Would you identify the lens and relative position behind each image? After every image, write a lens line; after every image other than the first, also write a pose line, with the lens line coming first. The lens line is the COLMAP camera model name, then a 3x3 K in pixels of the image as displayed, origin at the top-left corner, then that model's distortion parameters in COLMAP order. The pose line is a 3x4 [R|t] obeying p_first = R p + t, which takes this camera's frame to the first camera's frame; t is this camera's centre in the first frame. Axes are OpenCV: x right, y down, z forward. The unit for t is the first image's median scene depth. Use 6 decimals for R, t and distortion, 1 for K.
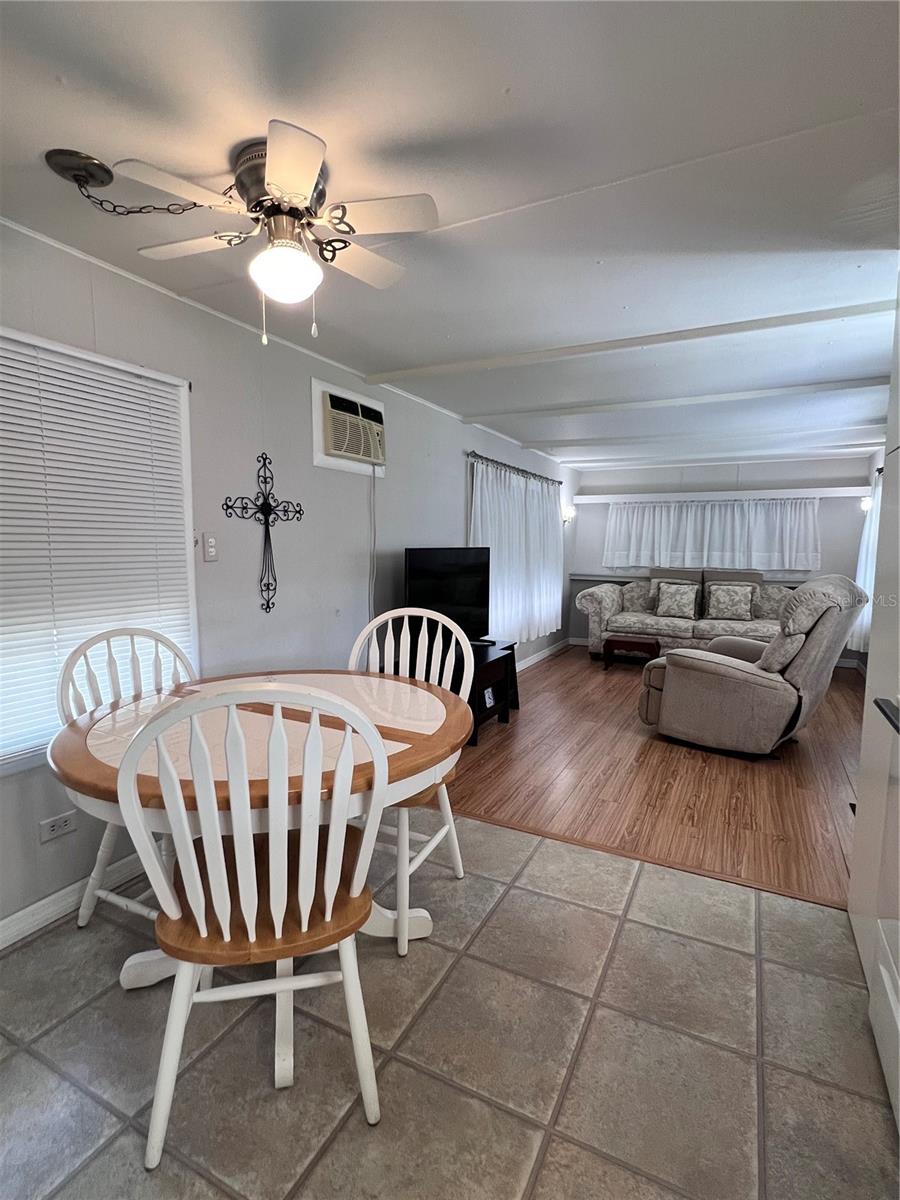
lens RADIAL K [[591.4, 0, 450.7], [0, 591.4, 603.9], [0, 0, 1]] dist [-0.000598, -0.000499]
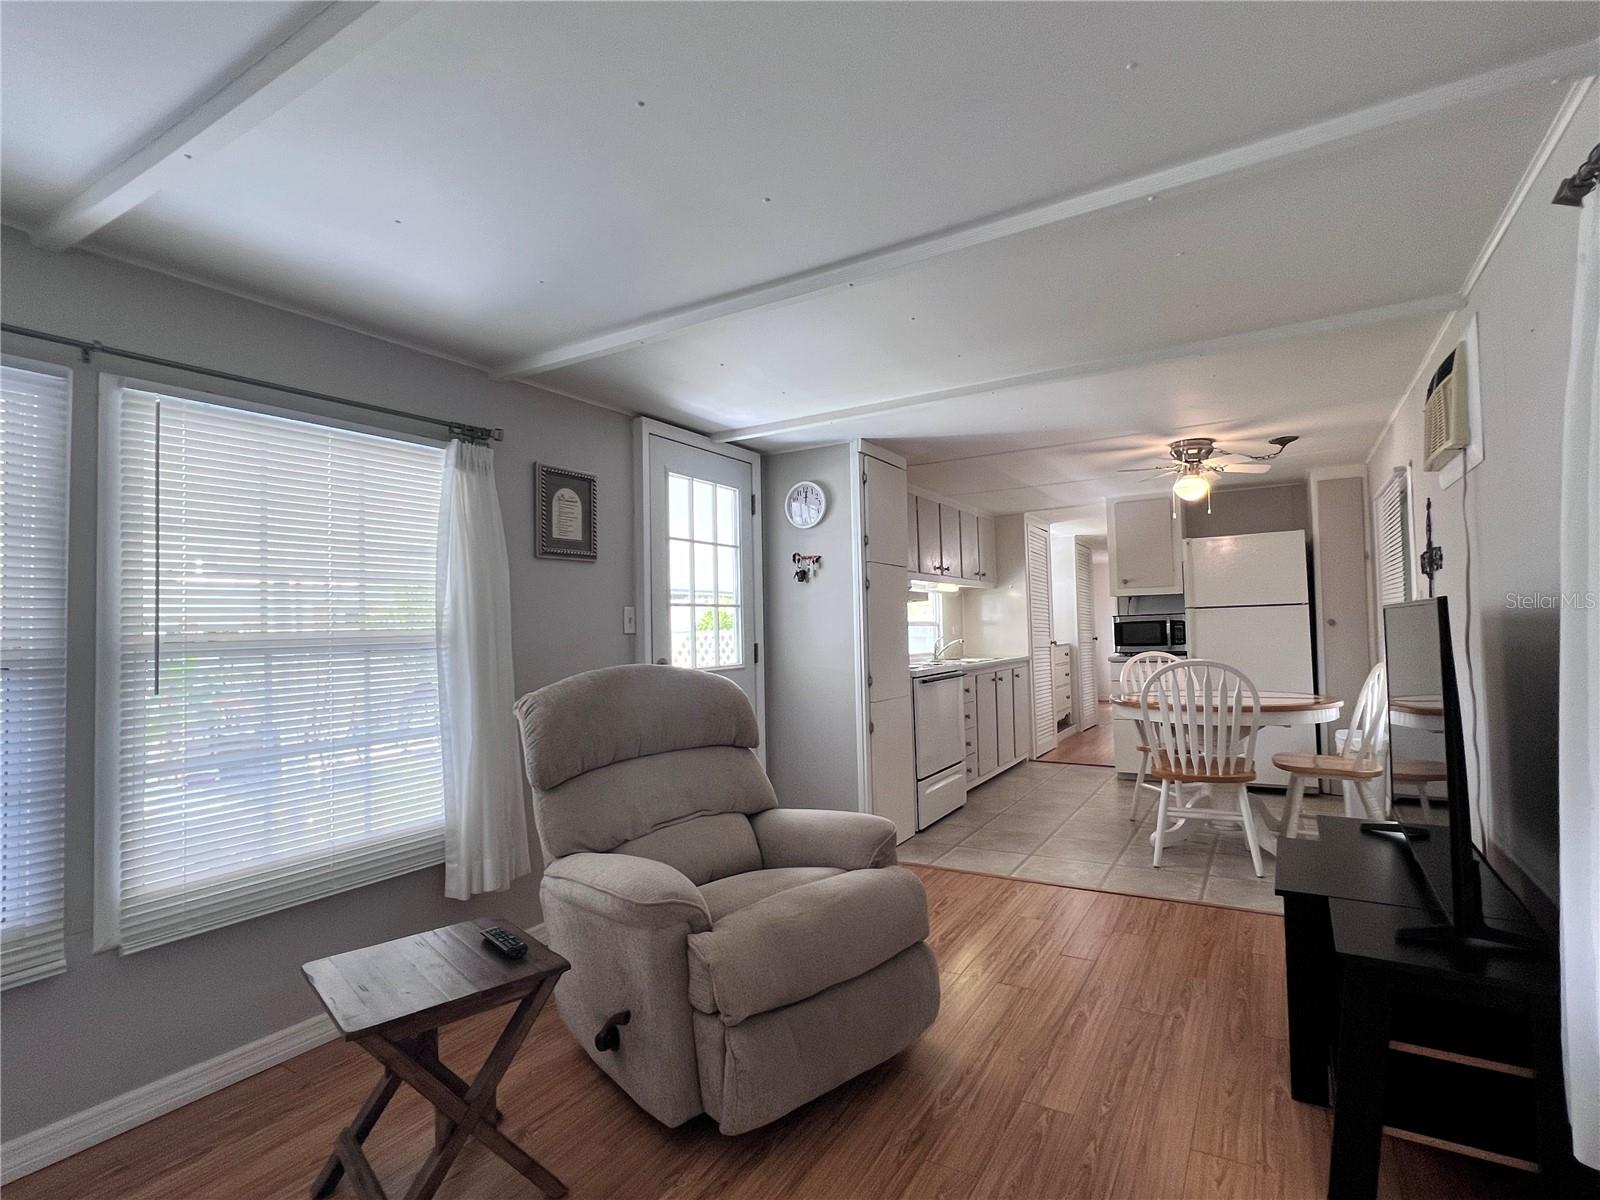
lens RADIAL K [[788.6, 0, 802.4], [0, 788.6, 602.8], [0, 0, 1]] dist [-0.000598, -0.000499]
pose [[-0.997269, 0.021150, 0.070761, 0.321721], [0.026200, 0.997116, 0.071224, -0.124107], [-0.069051, 0.072883, -0.994947, 1.345763]]
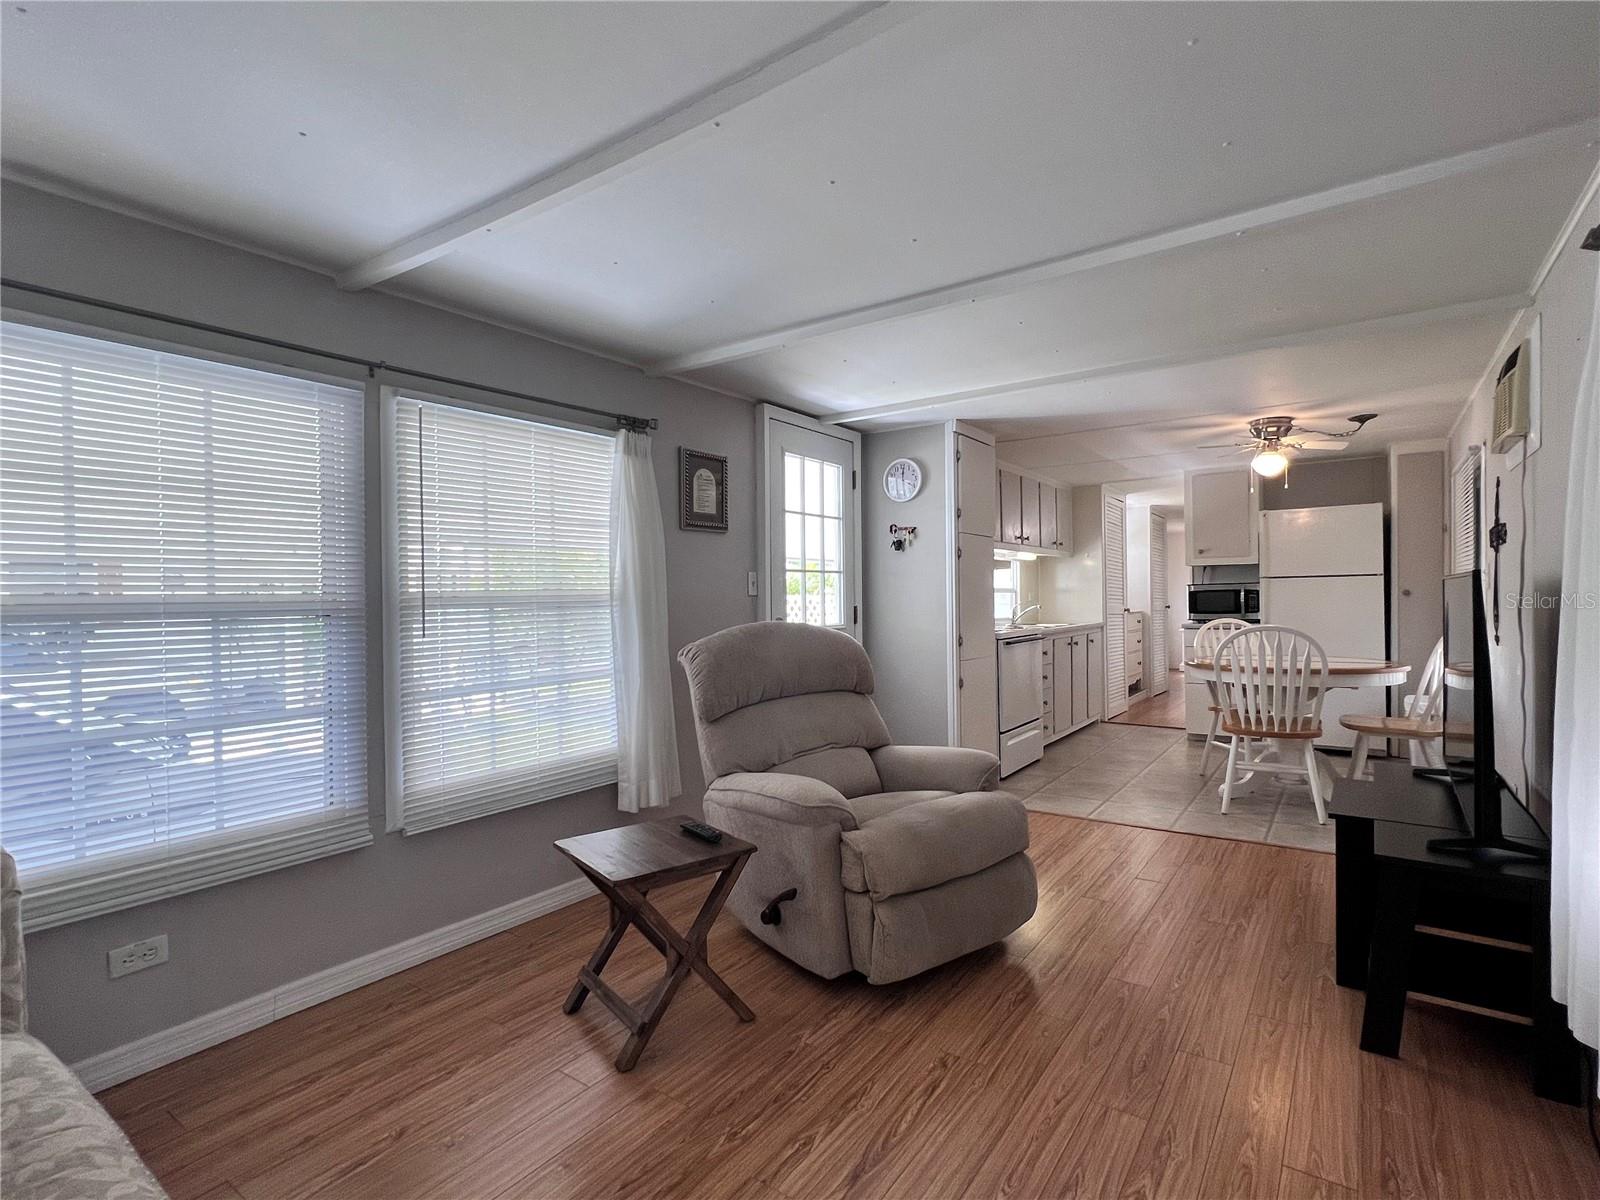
lens RADIAL K [[788.9, 0, 805.7], [0, 788.9, 602.2], [0, 0, 1]] dist [0.000276, 0.000153]
pose [[-0.989824, 0.006882, 0.142129, 0.362279], [0.022943, 0.993480, 0.111677, -0.133212], [-0.140433, 0.113801, -0.983528, 1.451580]]
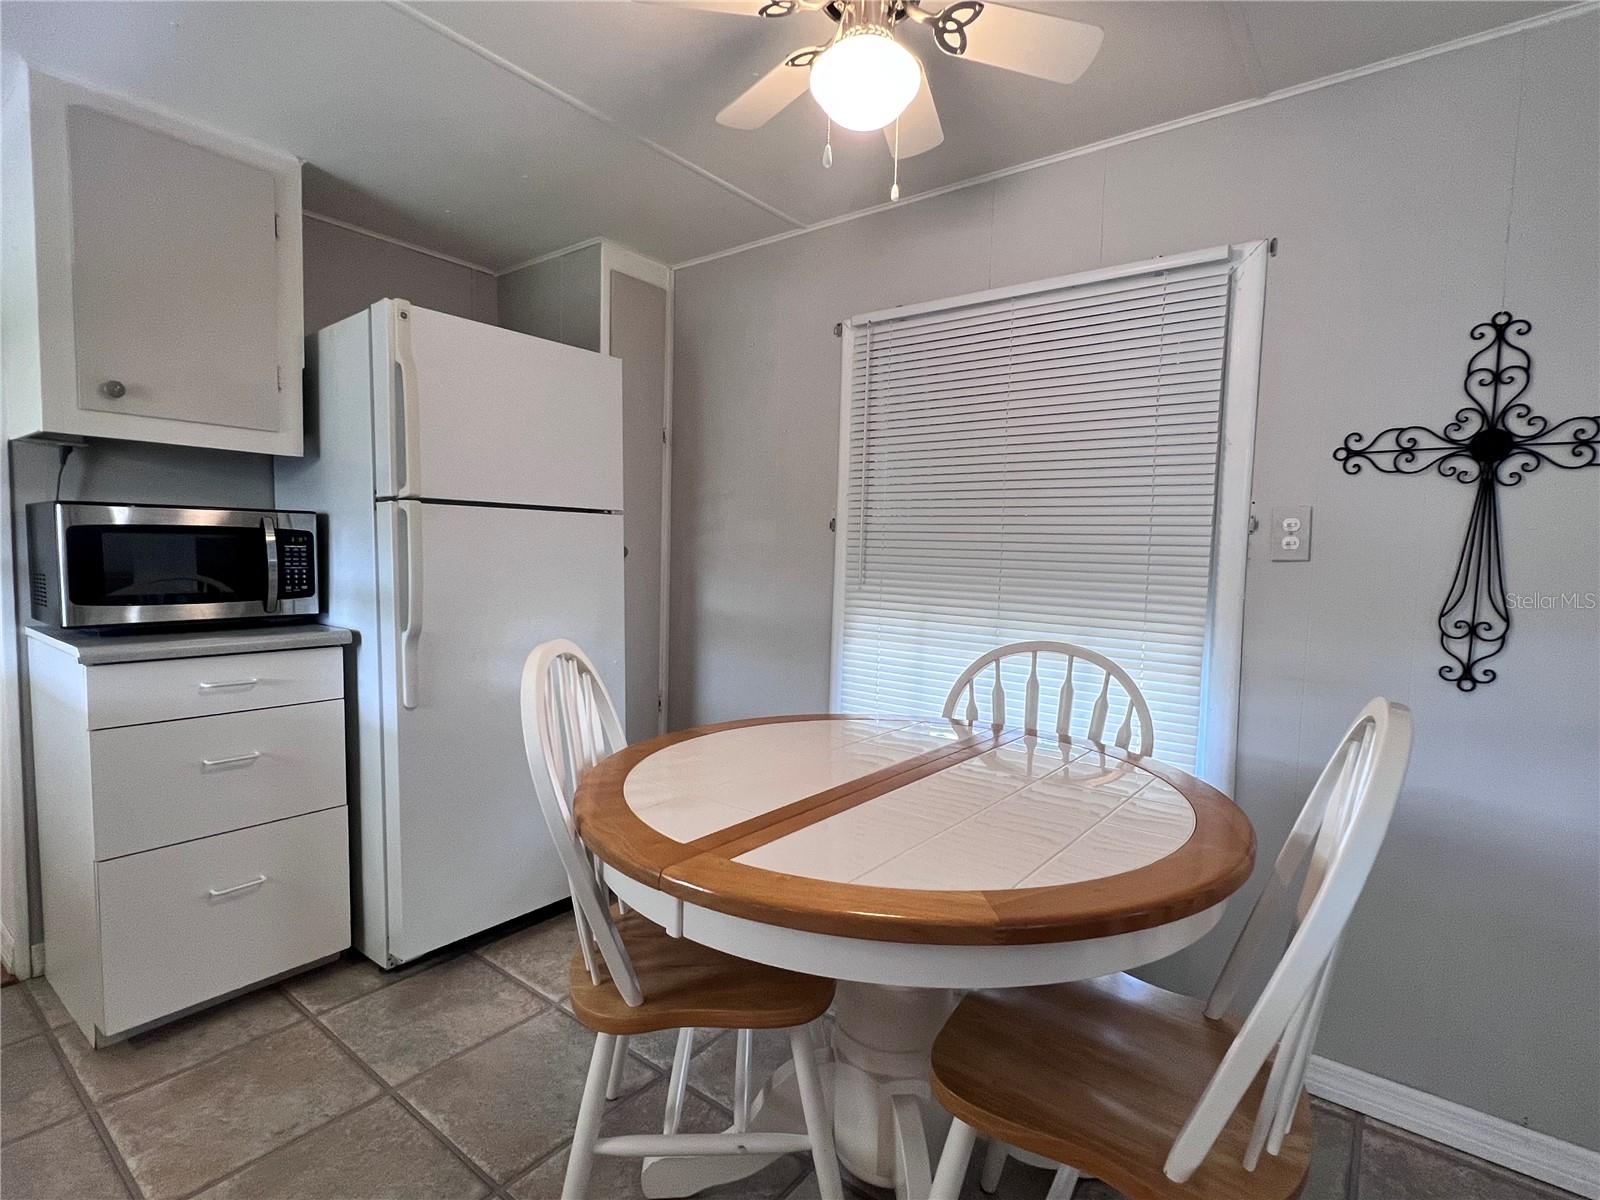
lens RADIAL K [[787.9, 0, 801.0], [0, 787.9, 606.4], [0, 0, 1]] dist [-0.001330, 0.000701]
pose [[-0.184831, 0.055850, -0.981182, 0.201213], [-0.130190, 0.988193, 0.080773, -0.017593], [0.974109, 0.142669, -0.175378, 0.385228]]
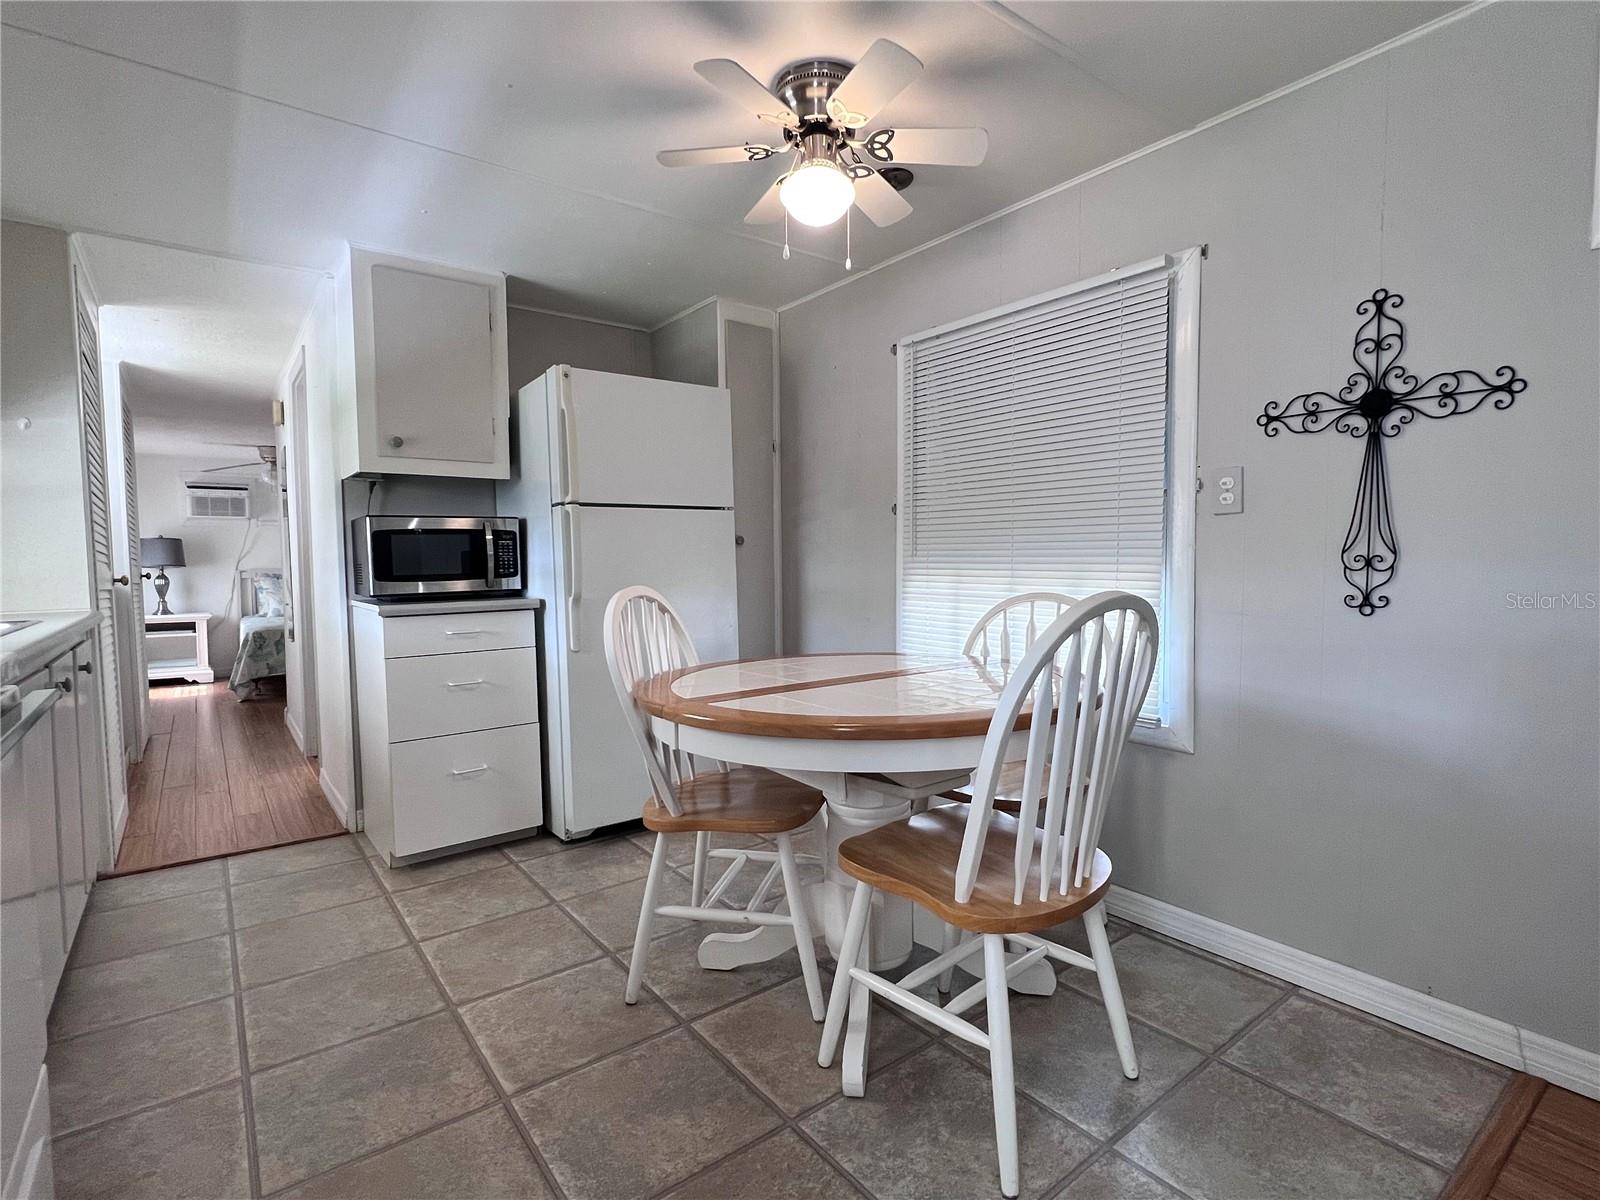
lens RADIAL K [[788.6, 0, 802.4], [0, 788.6, 602.8], [0, 0, 1]] dist [-0.000598, -0.000499]
pose [[-0.431497, 0.048410, -0.900815, 0.295608], [-0.087734, 0.991574, 0.095312, -0.010495], [0.897838, 0.120159, -0.423614, 0.525554]]
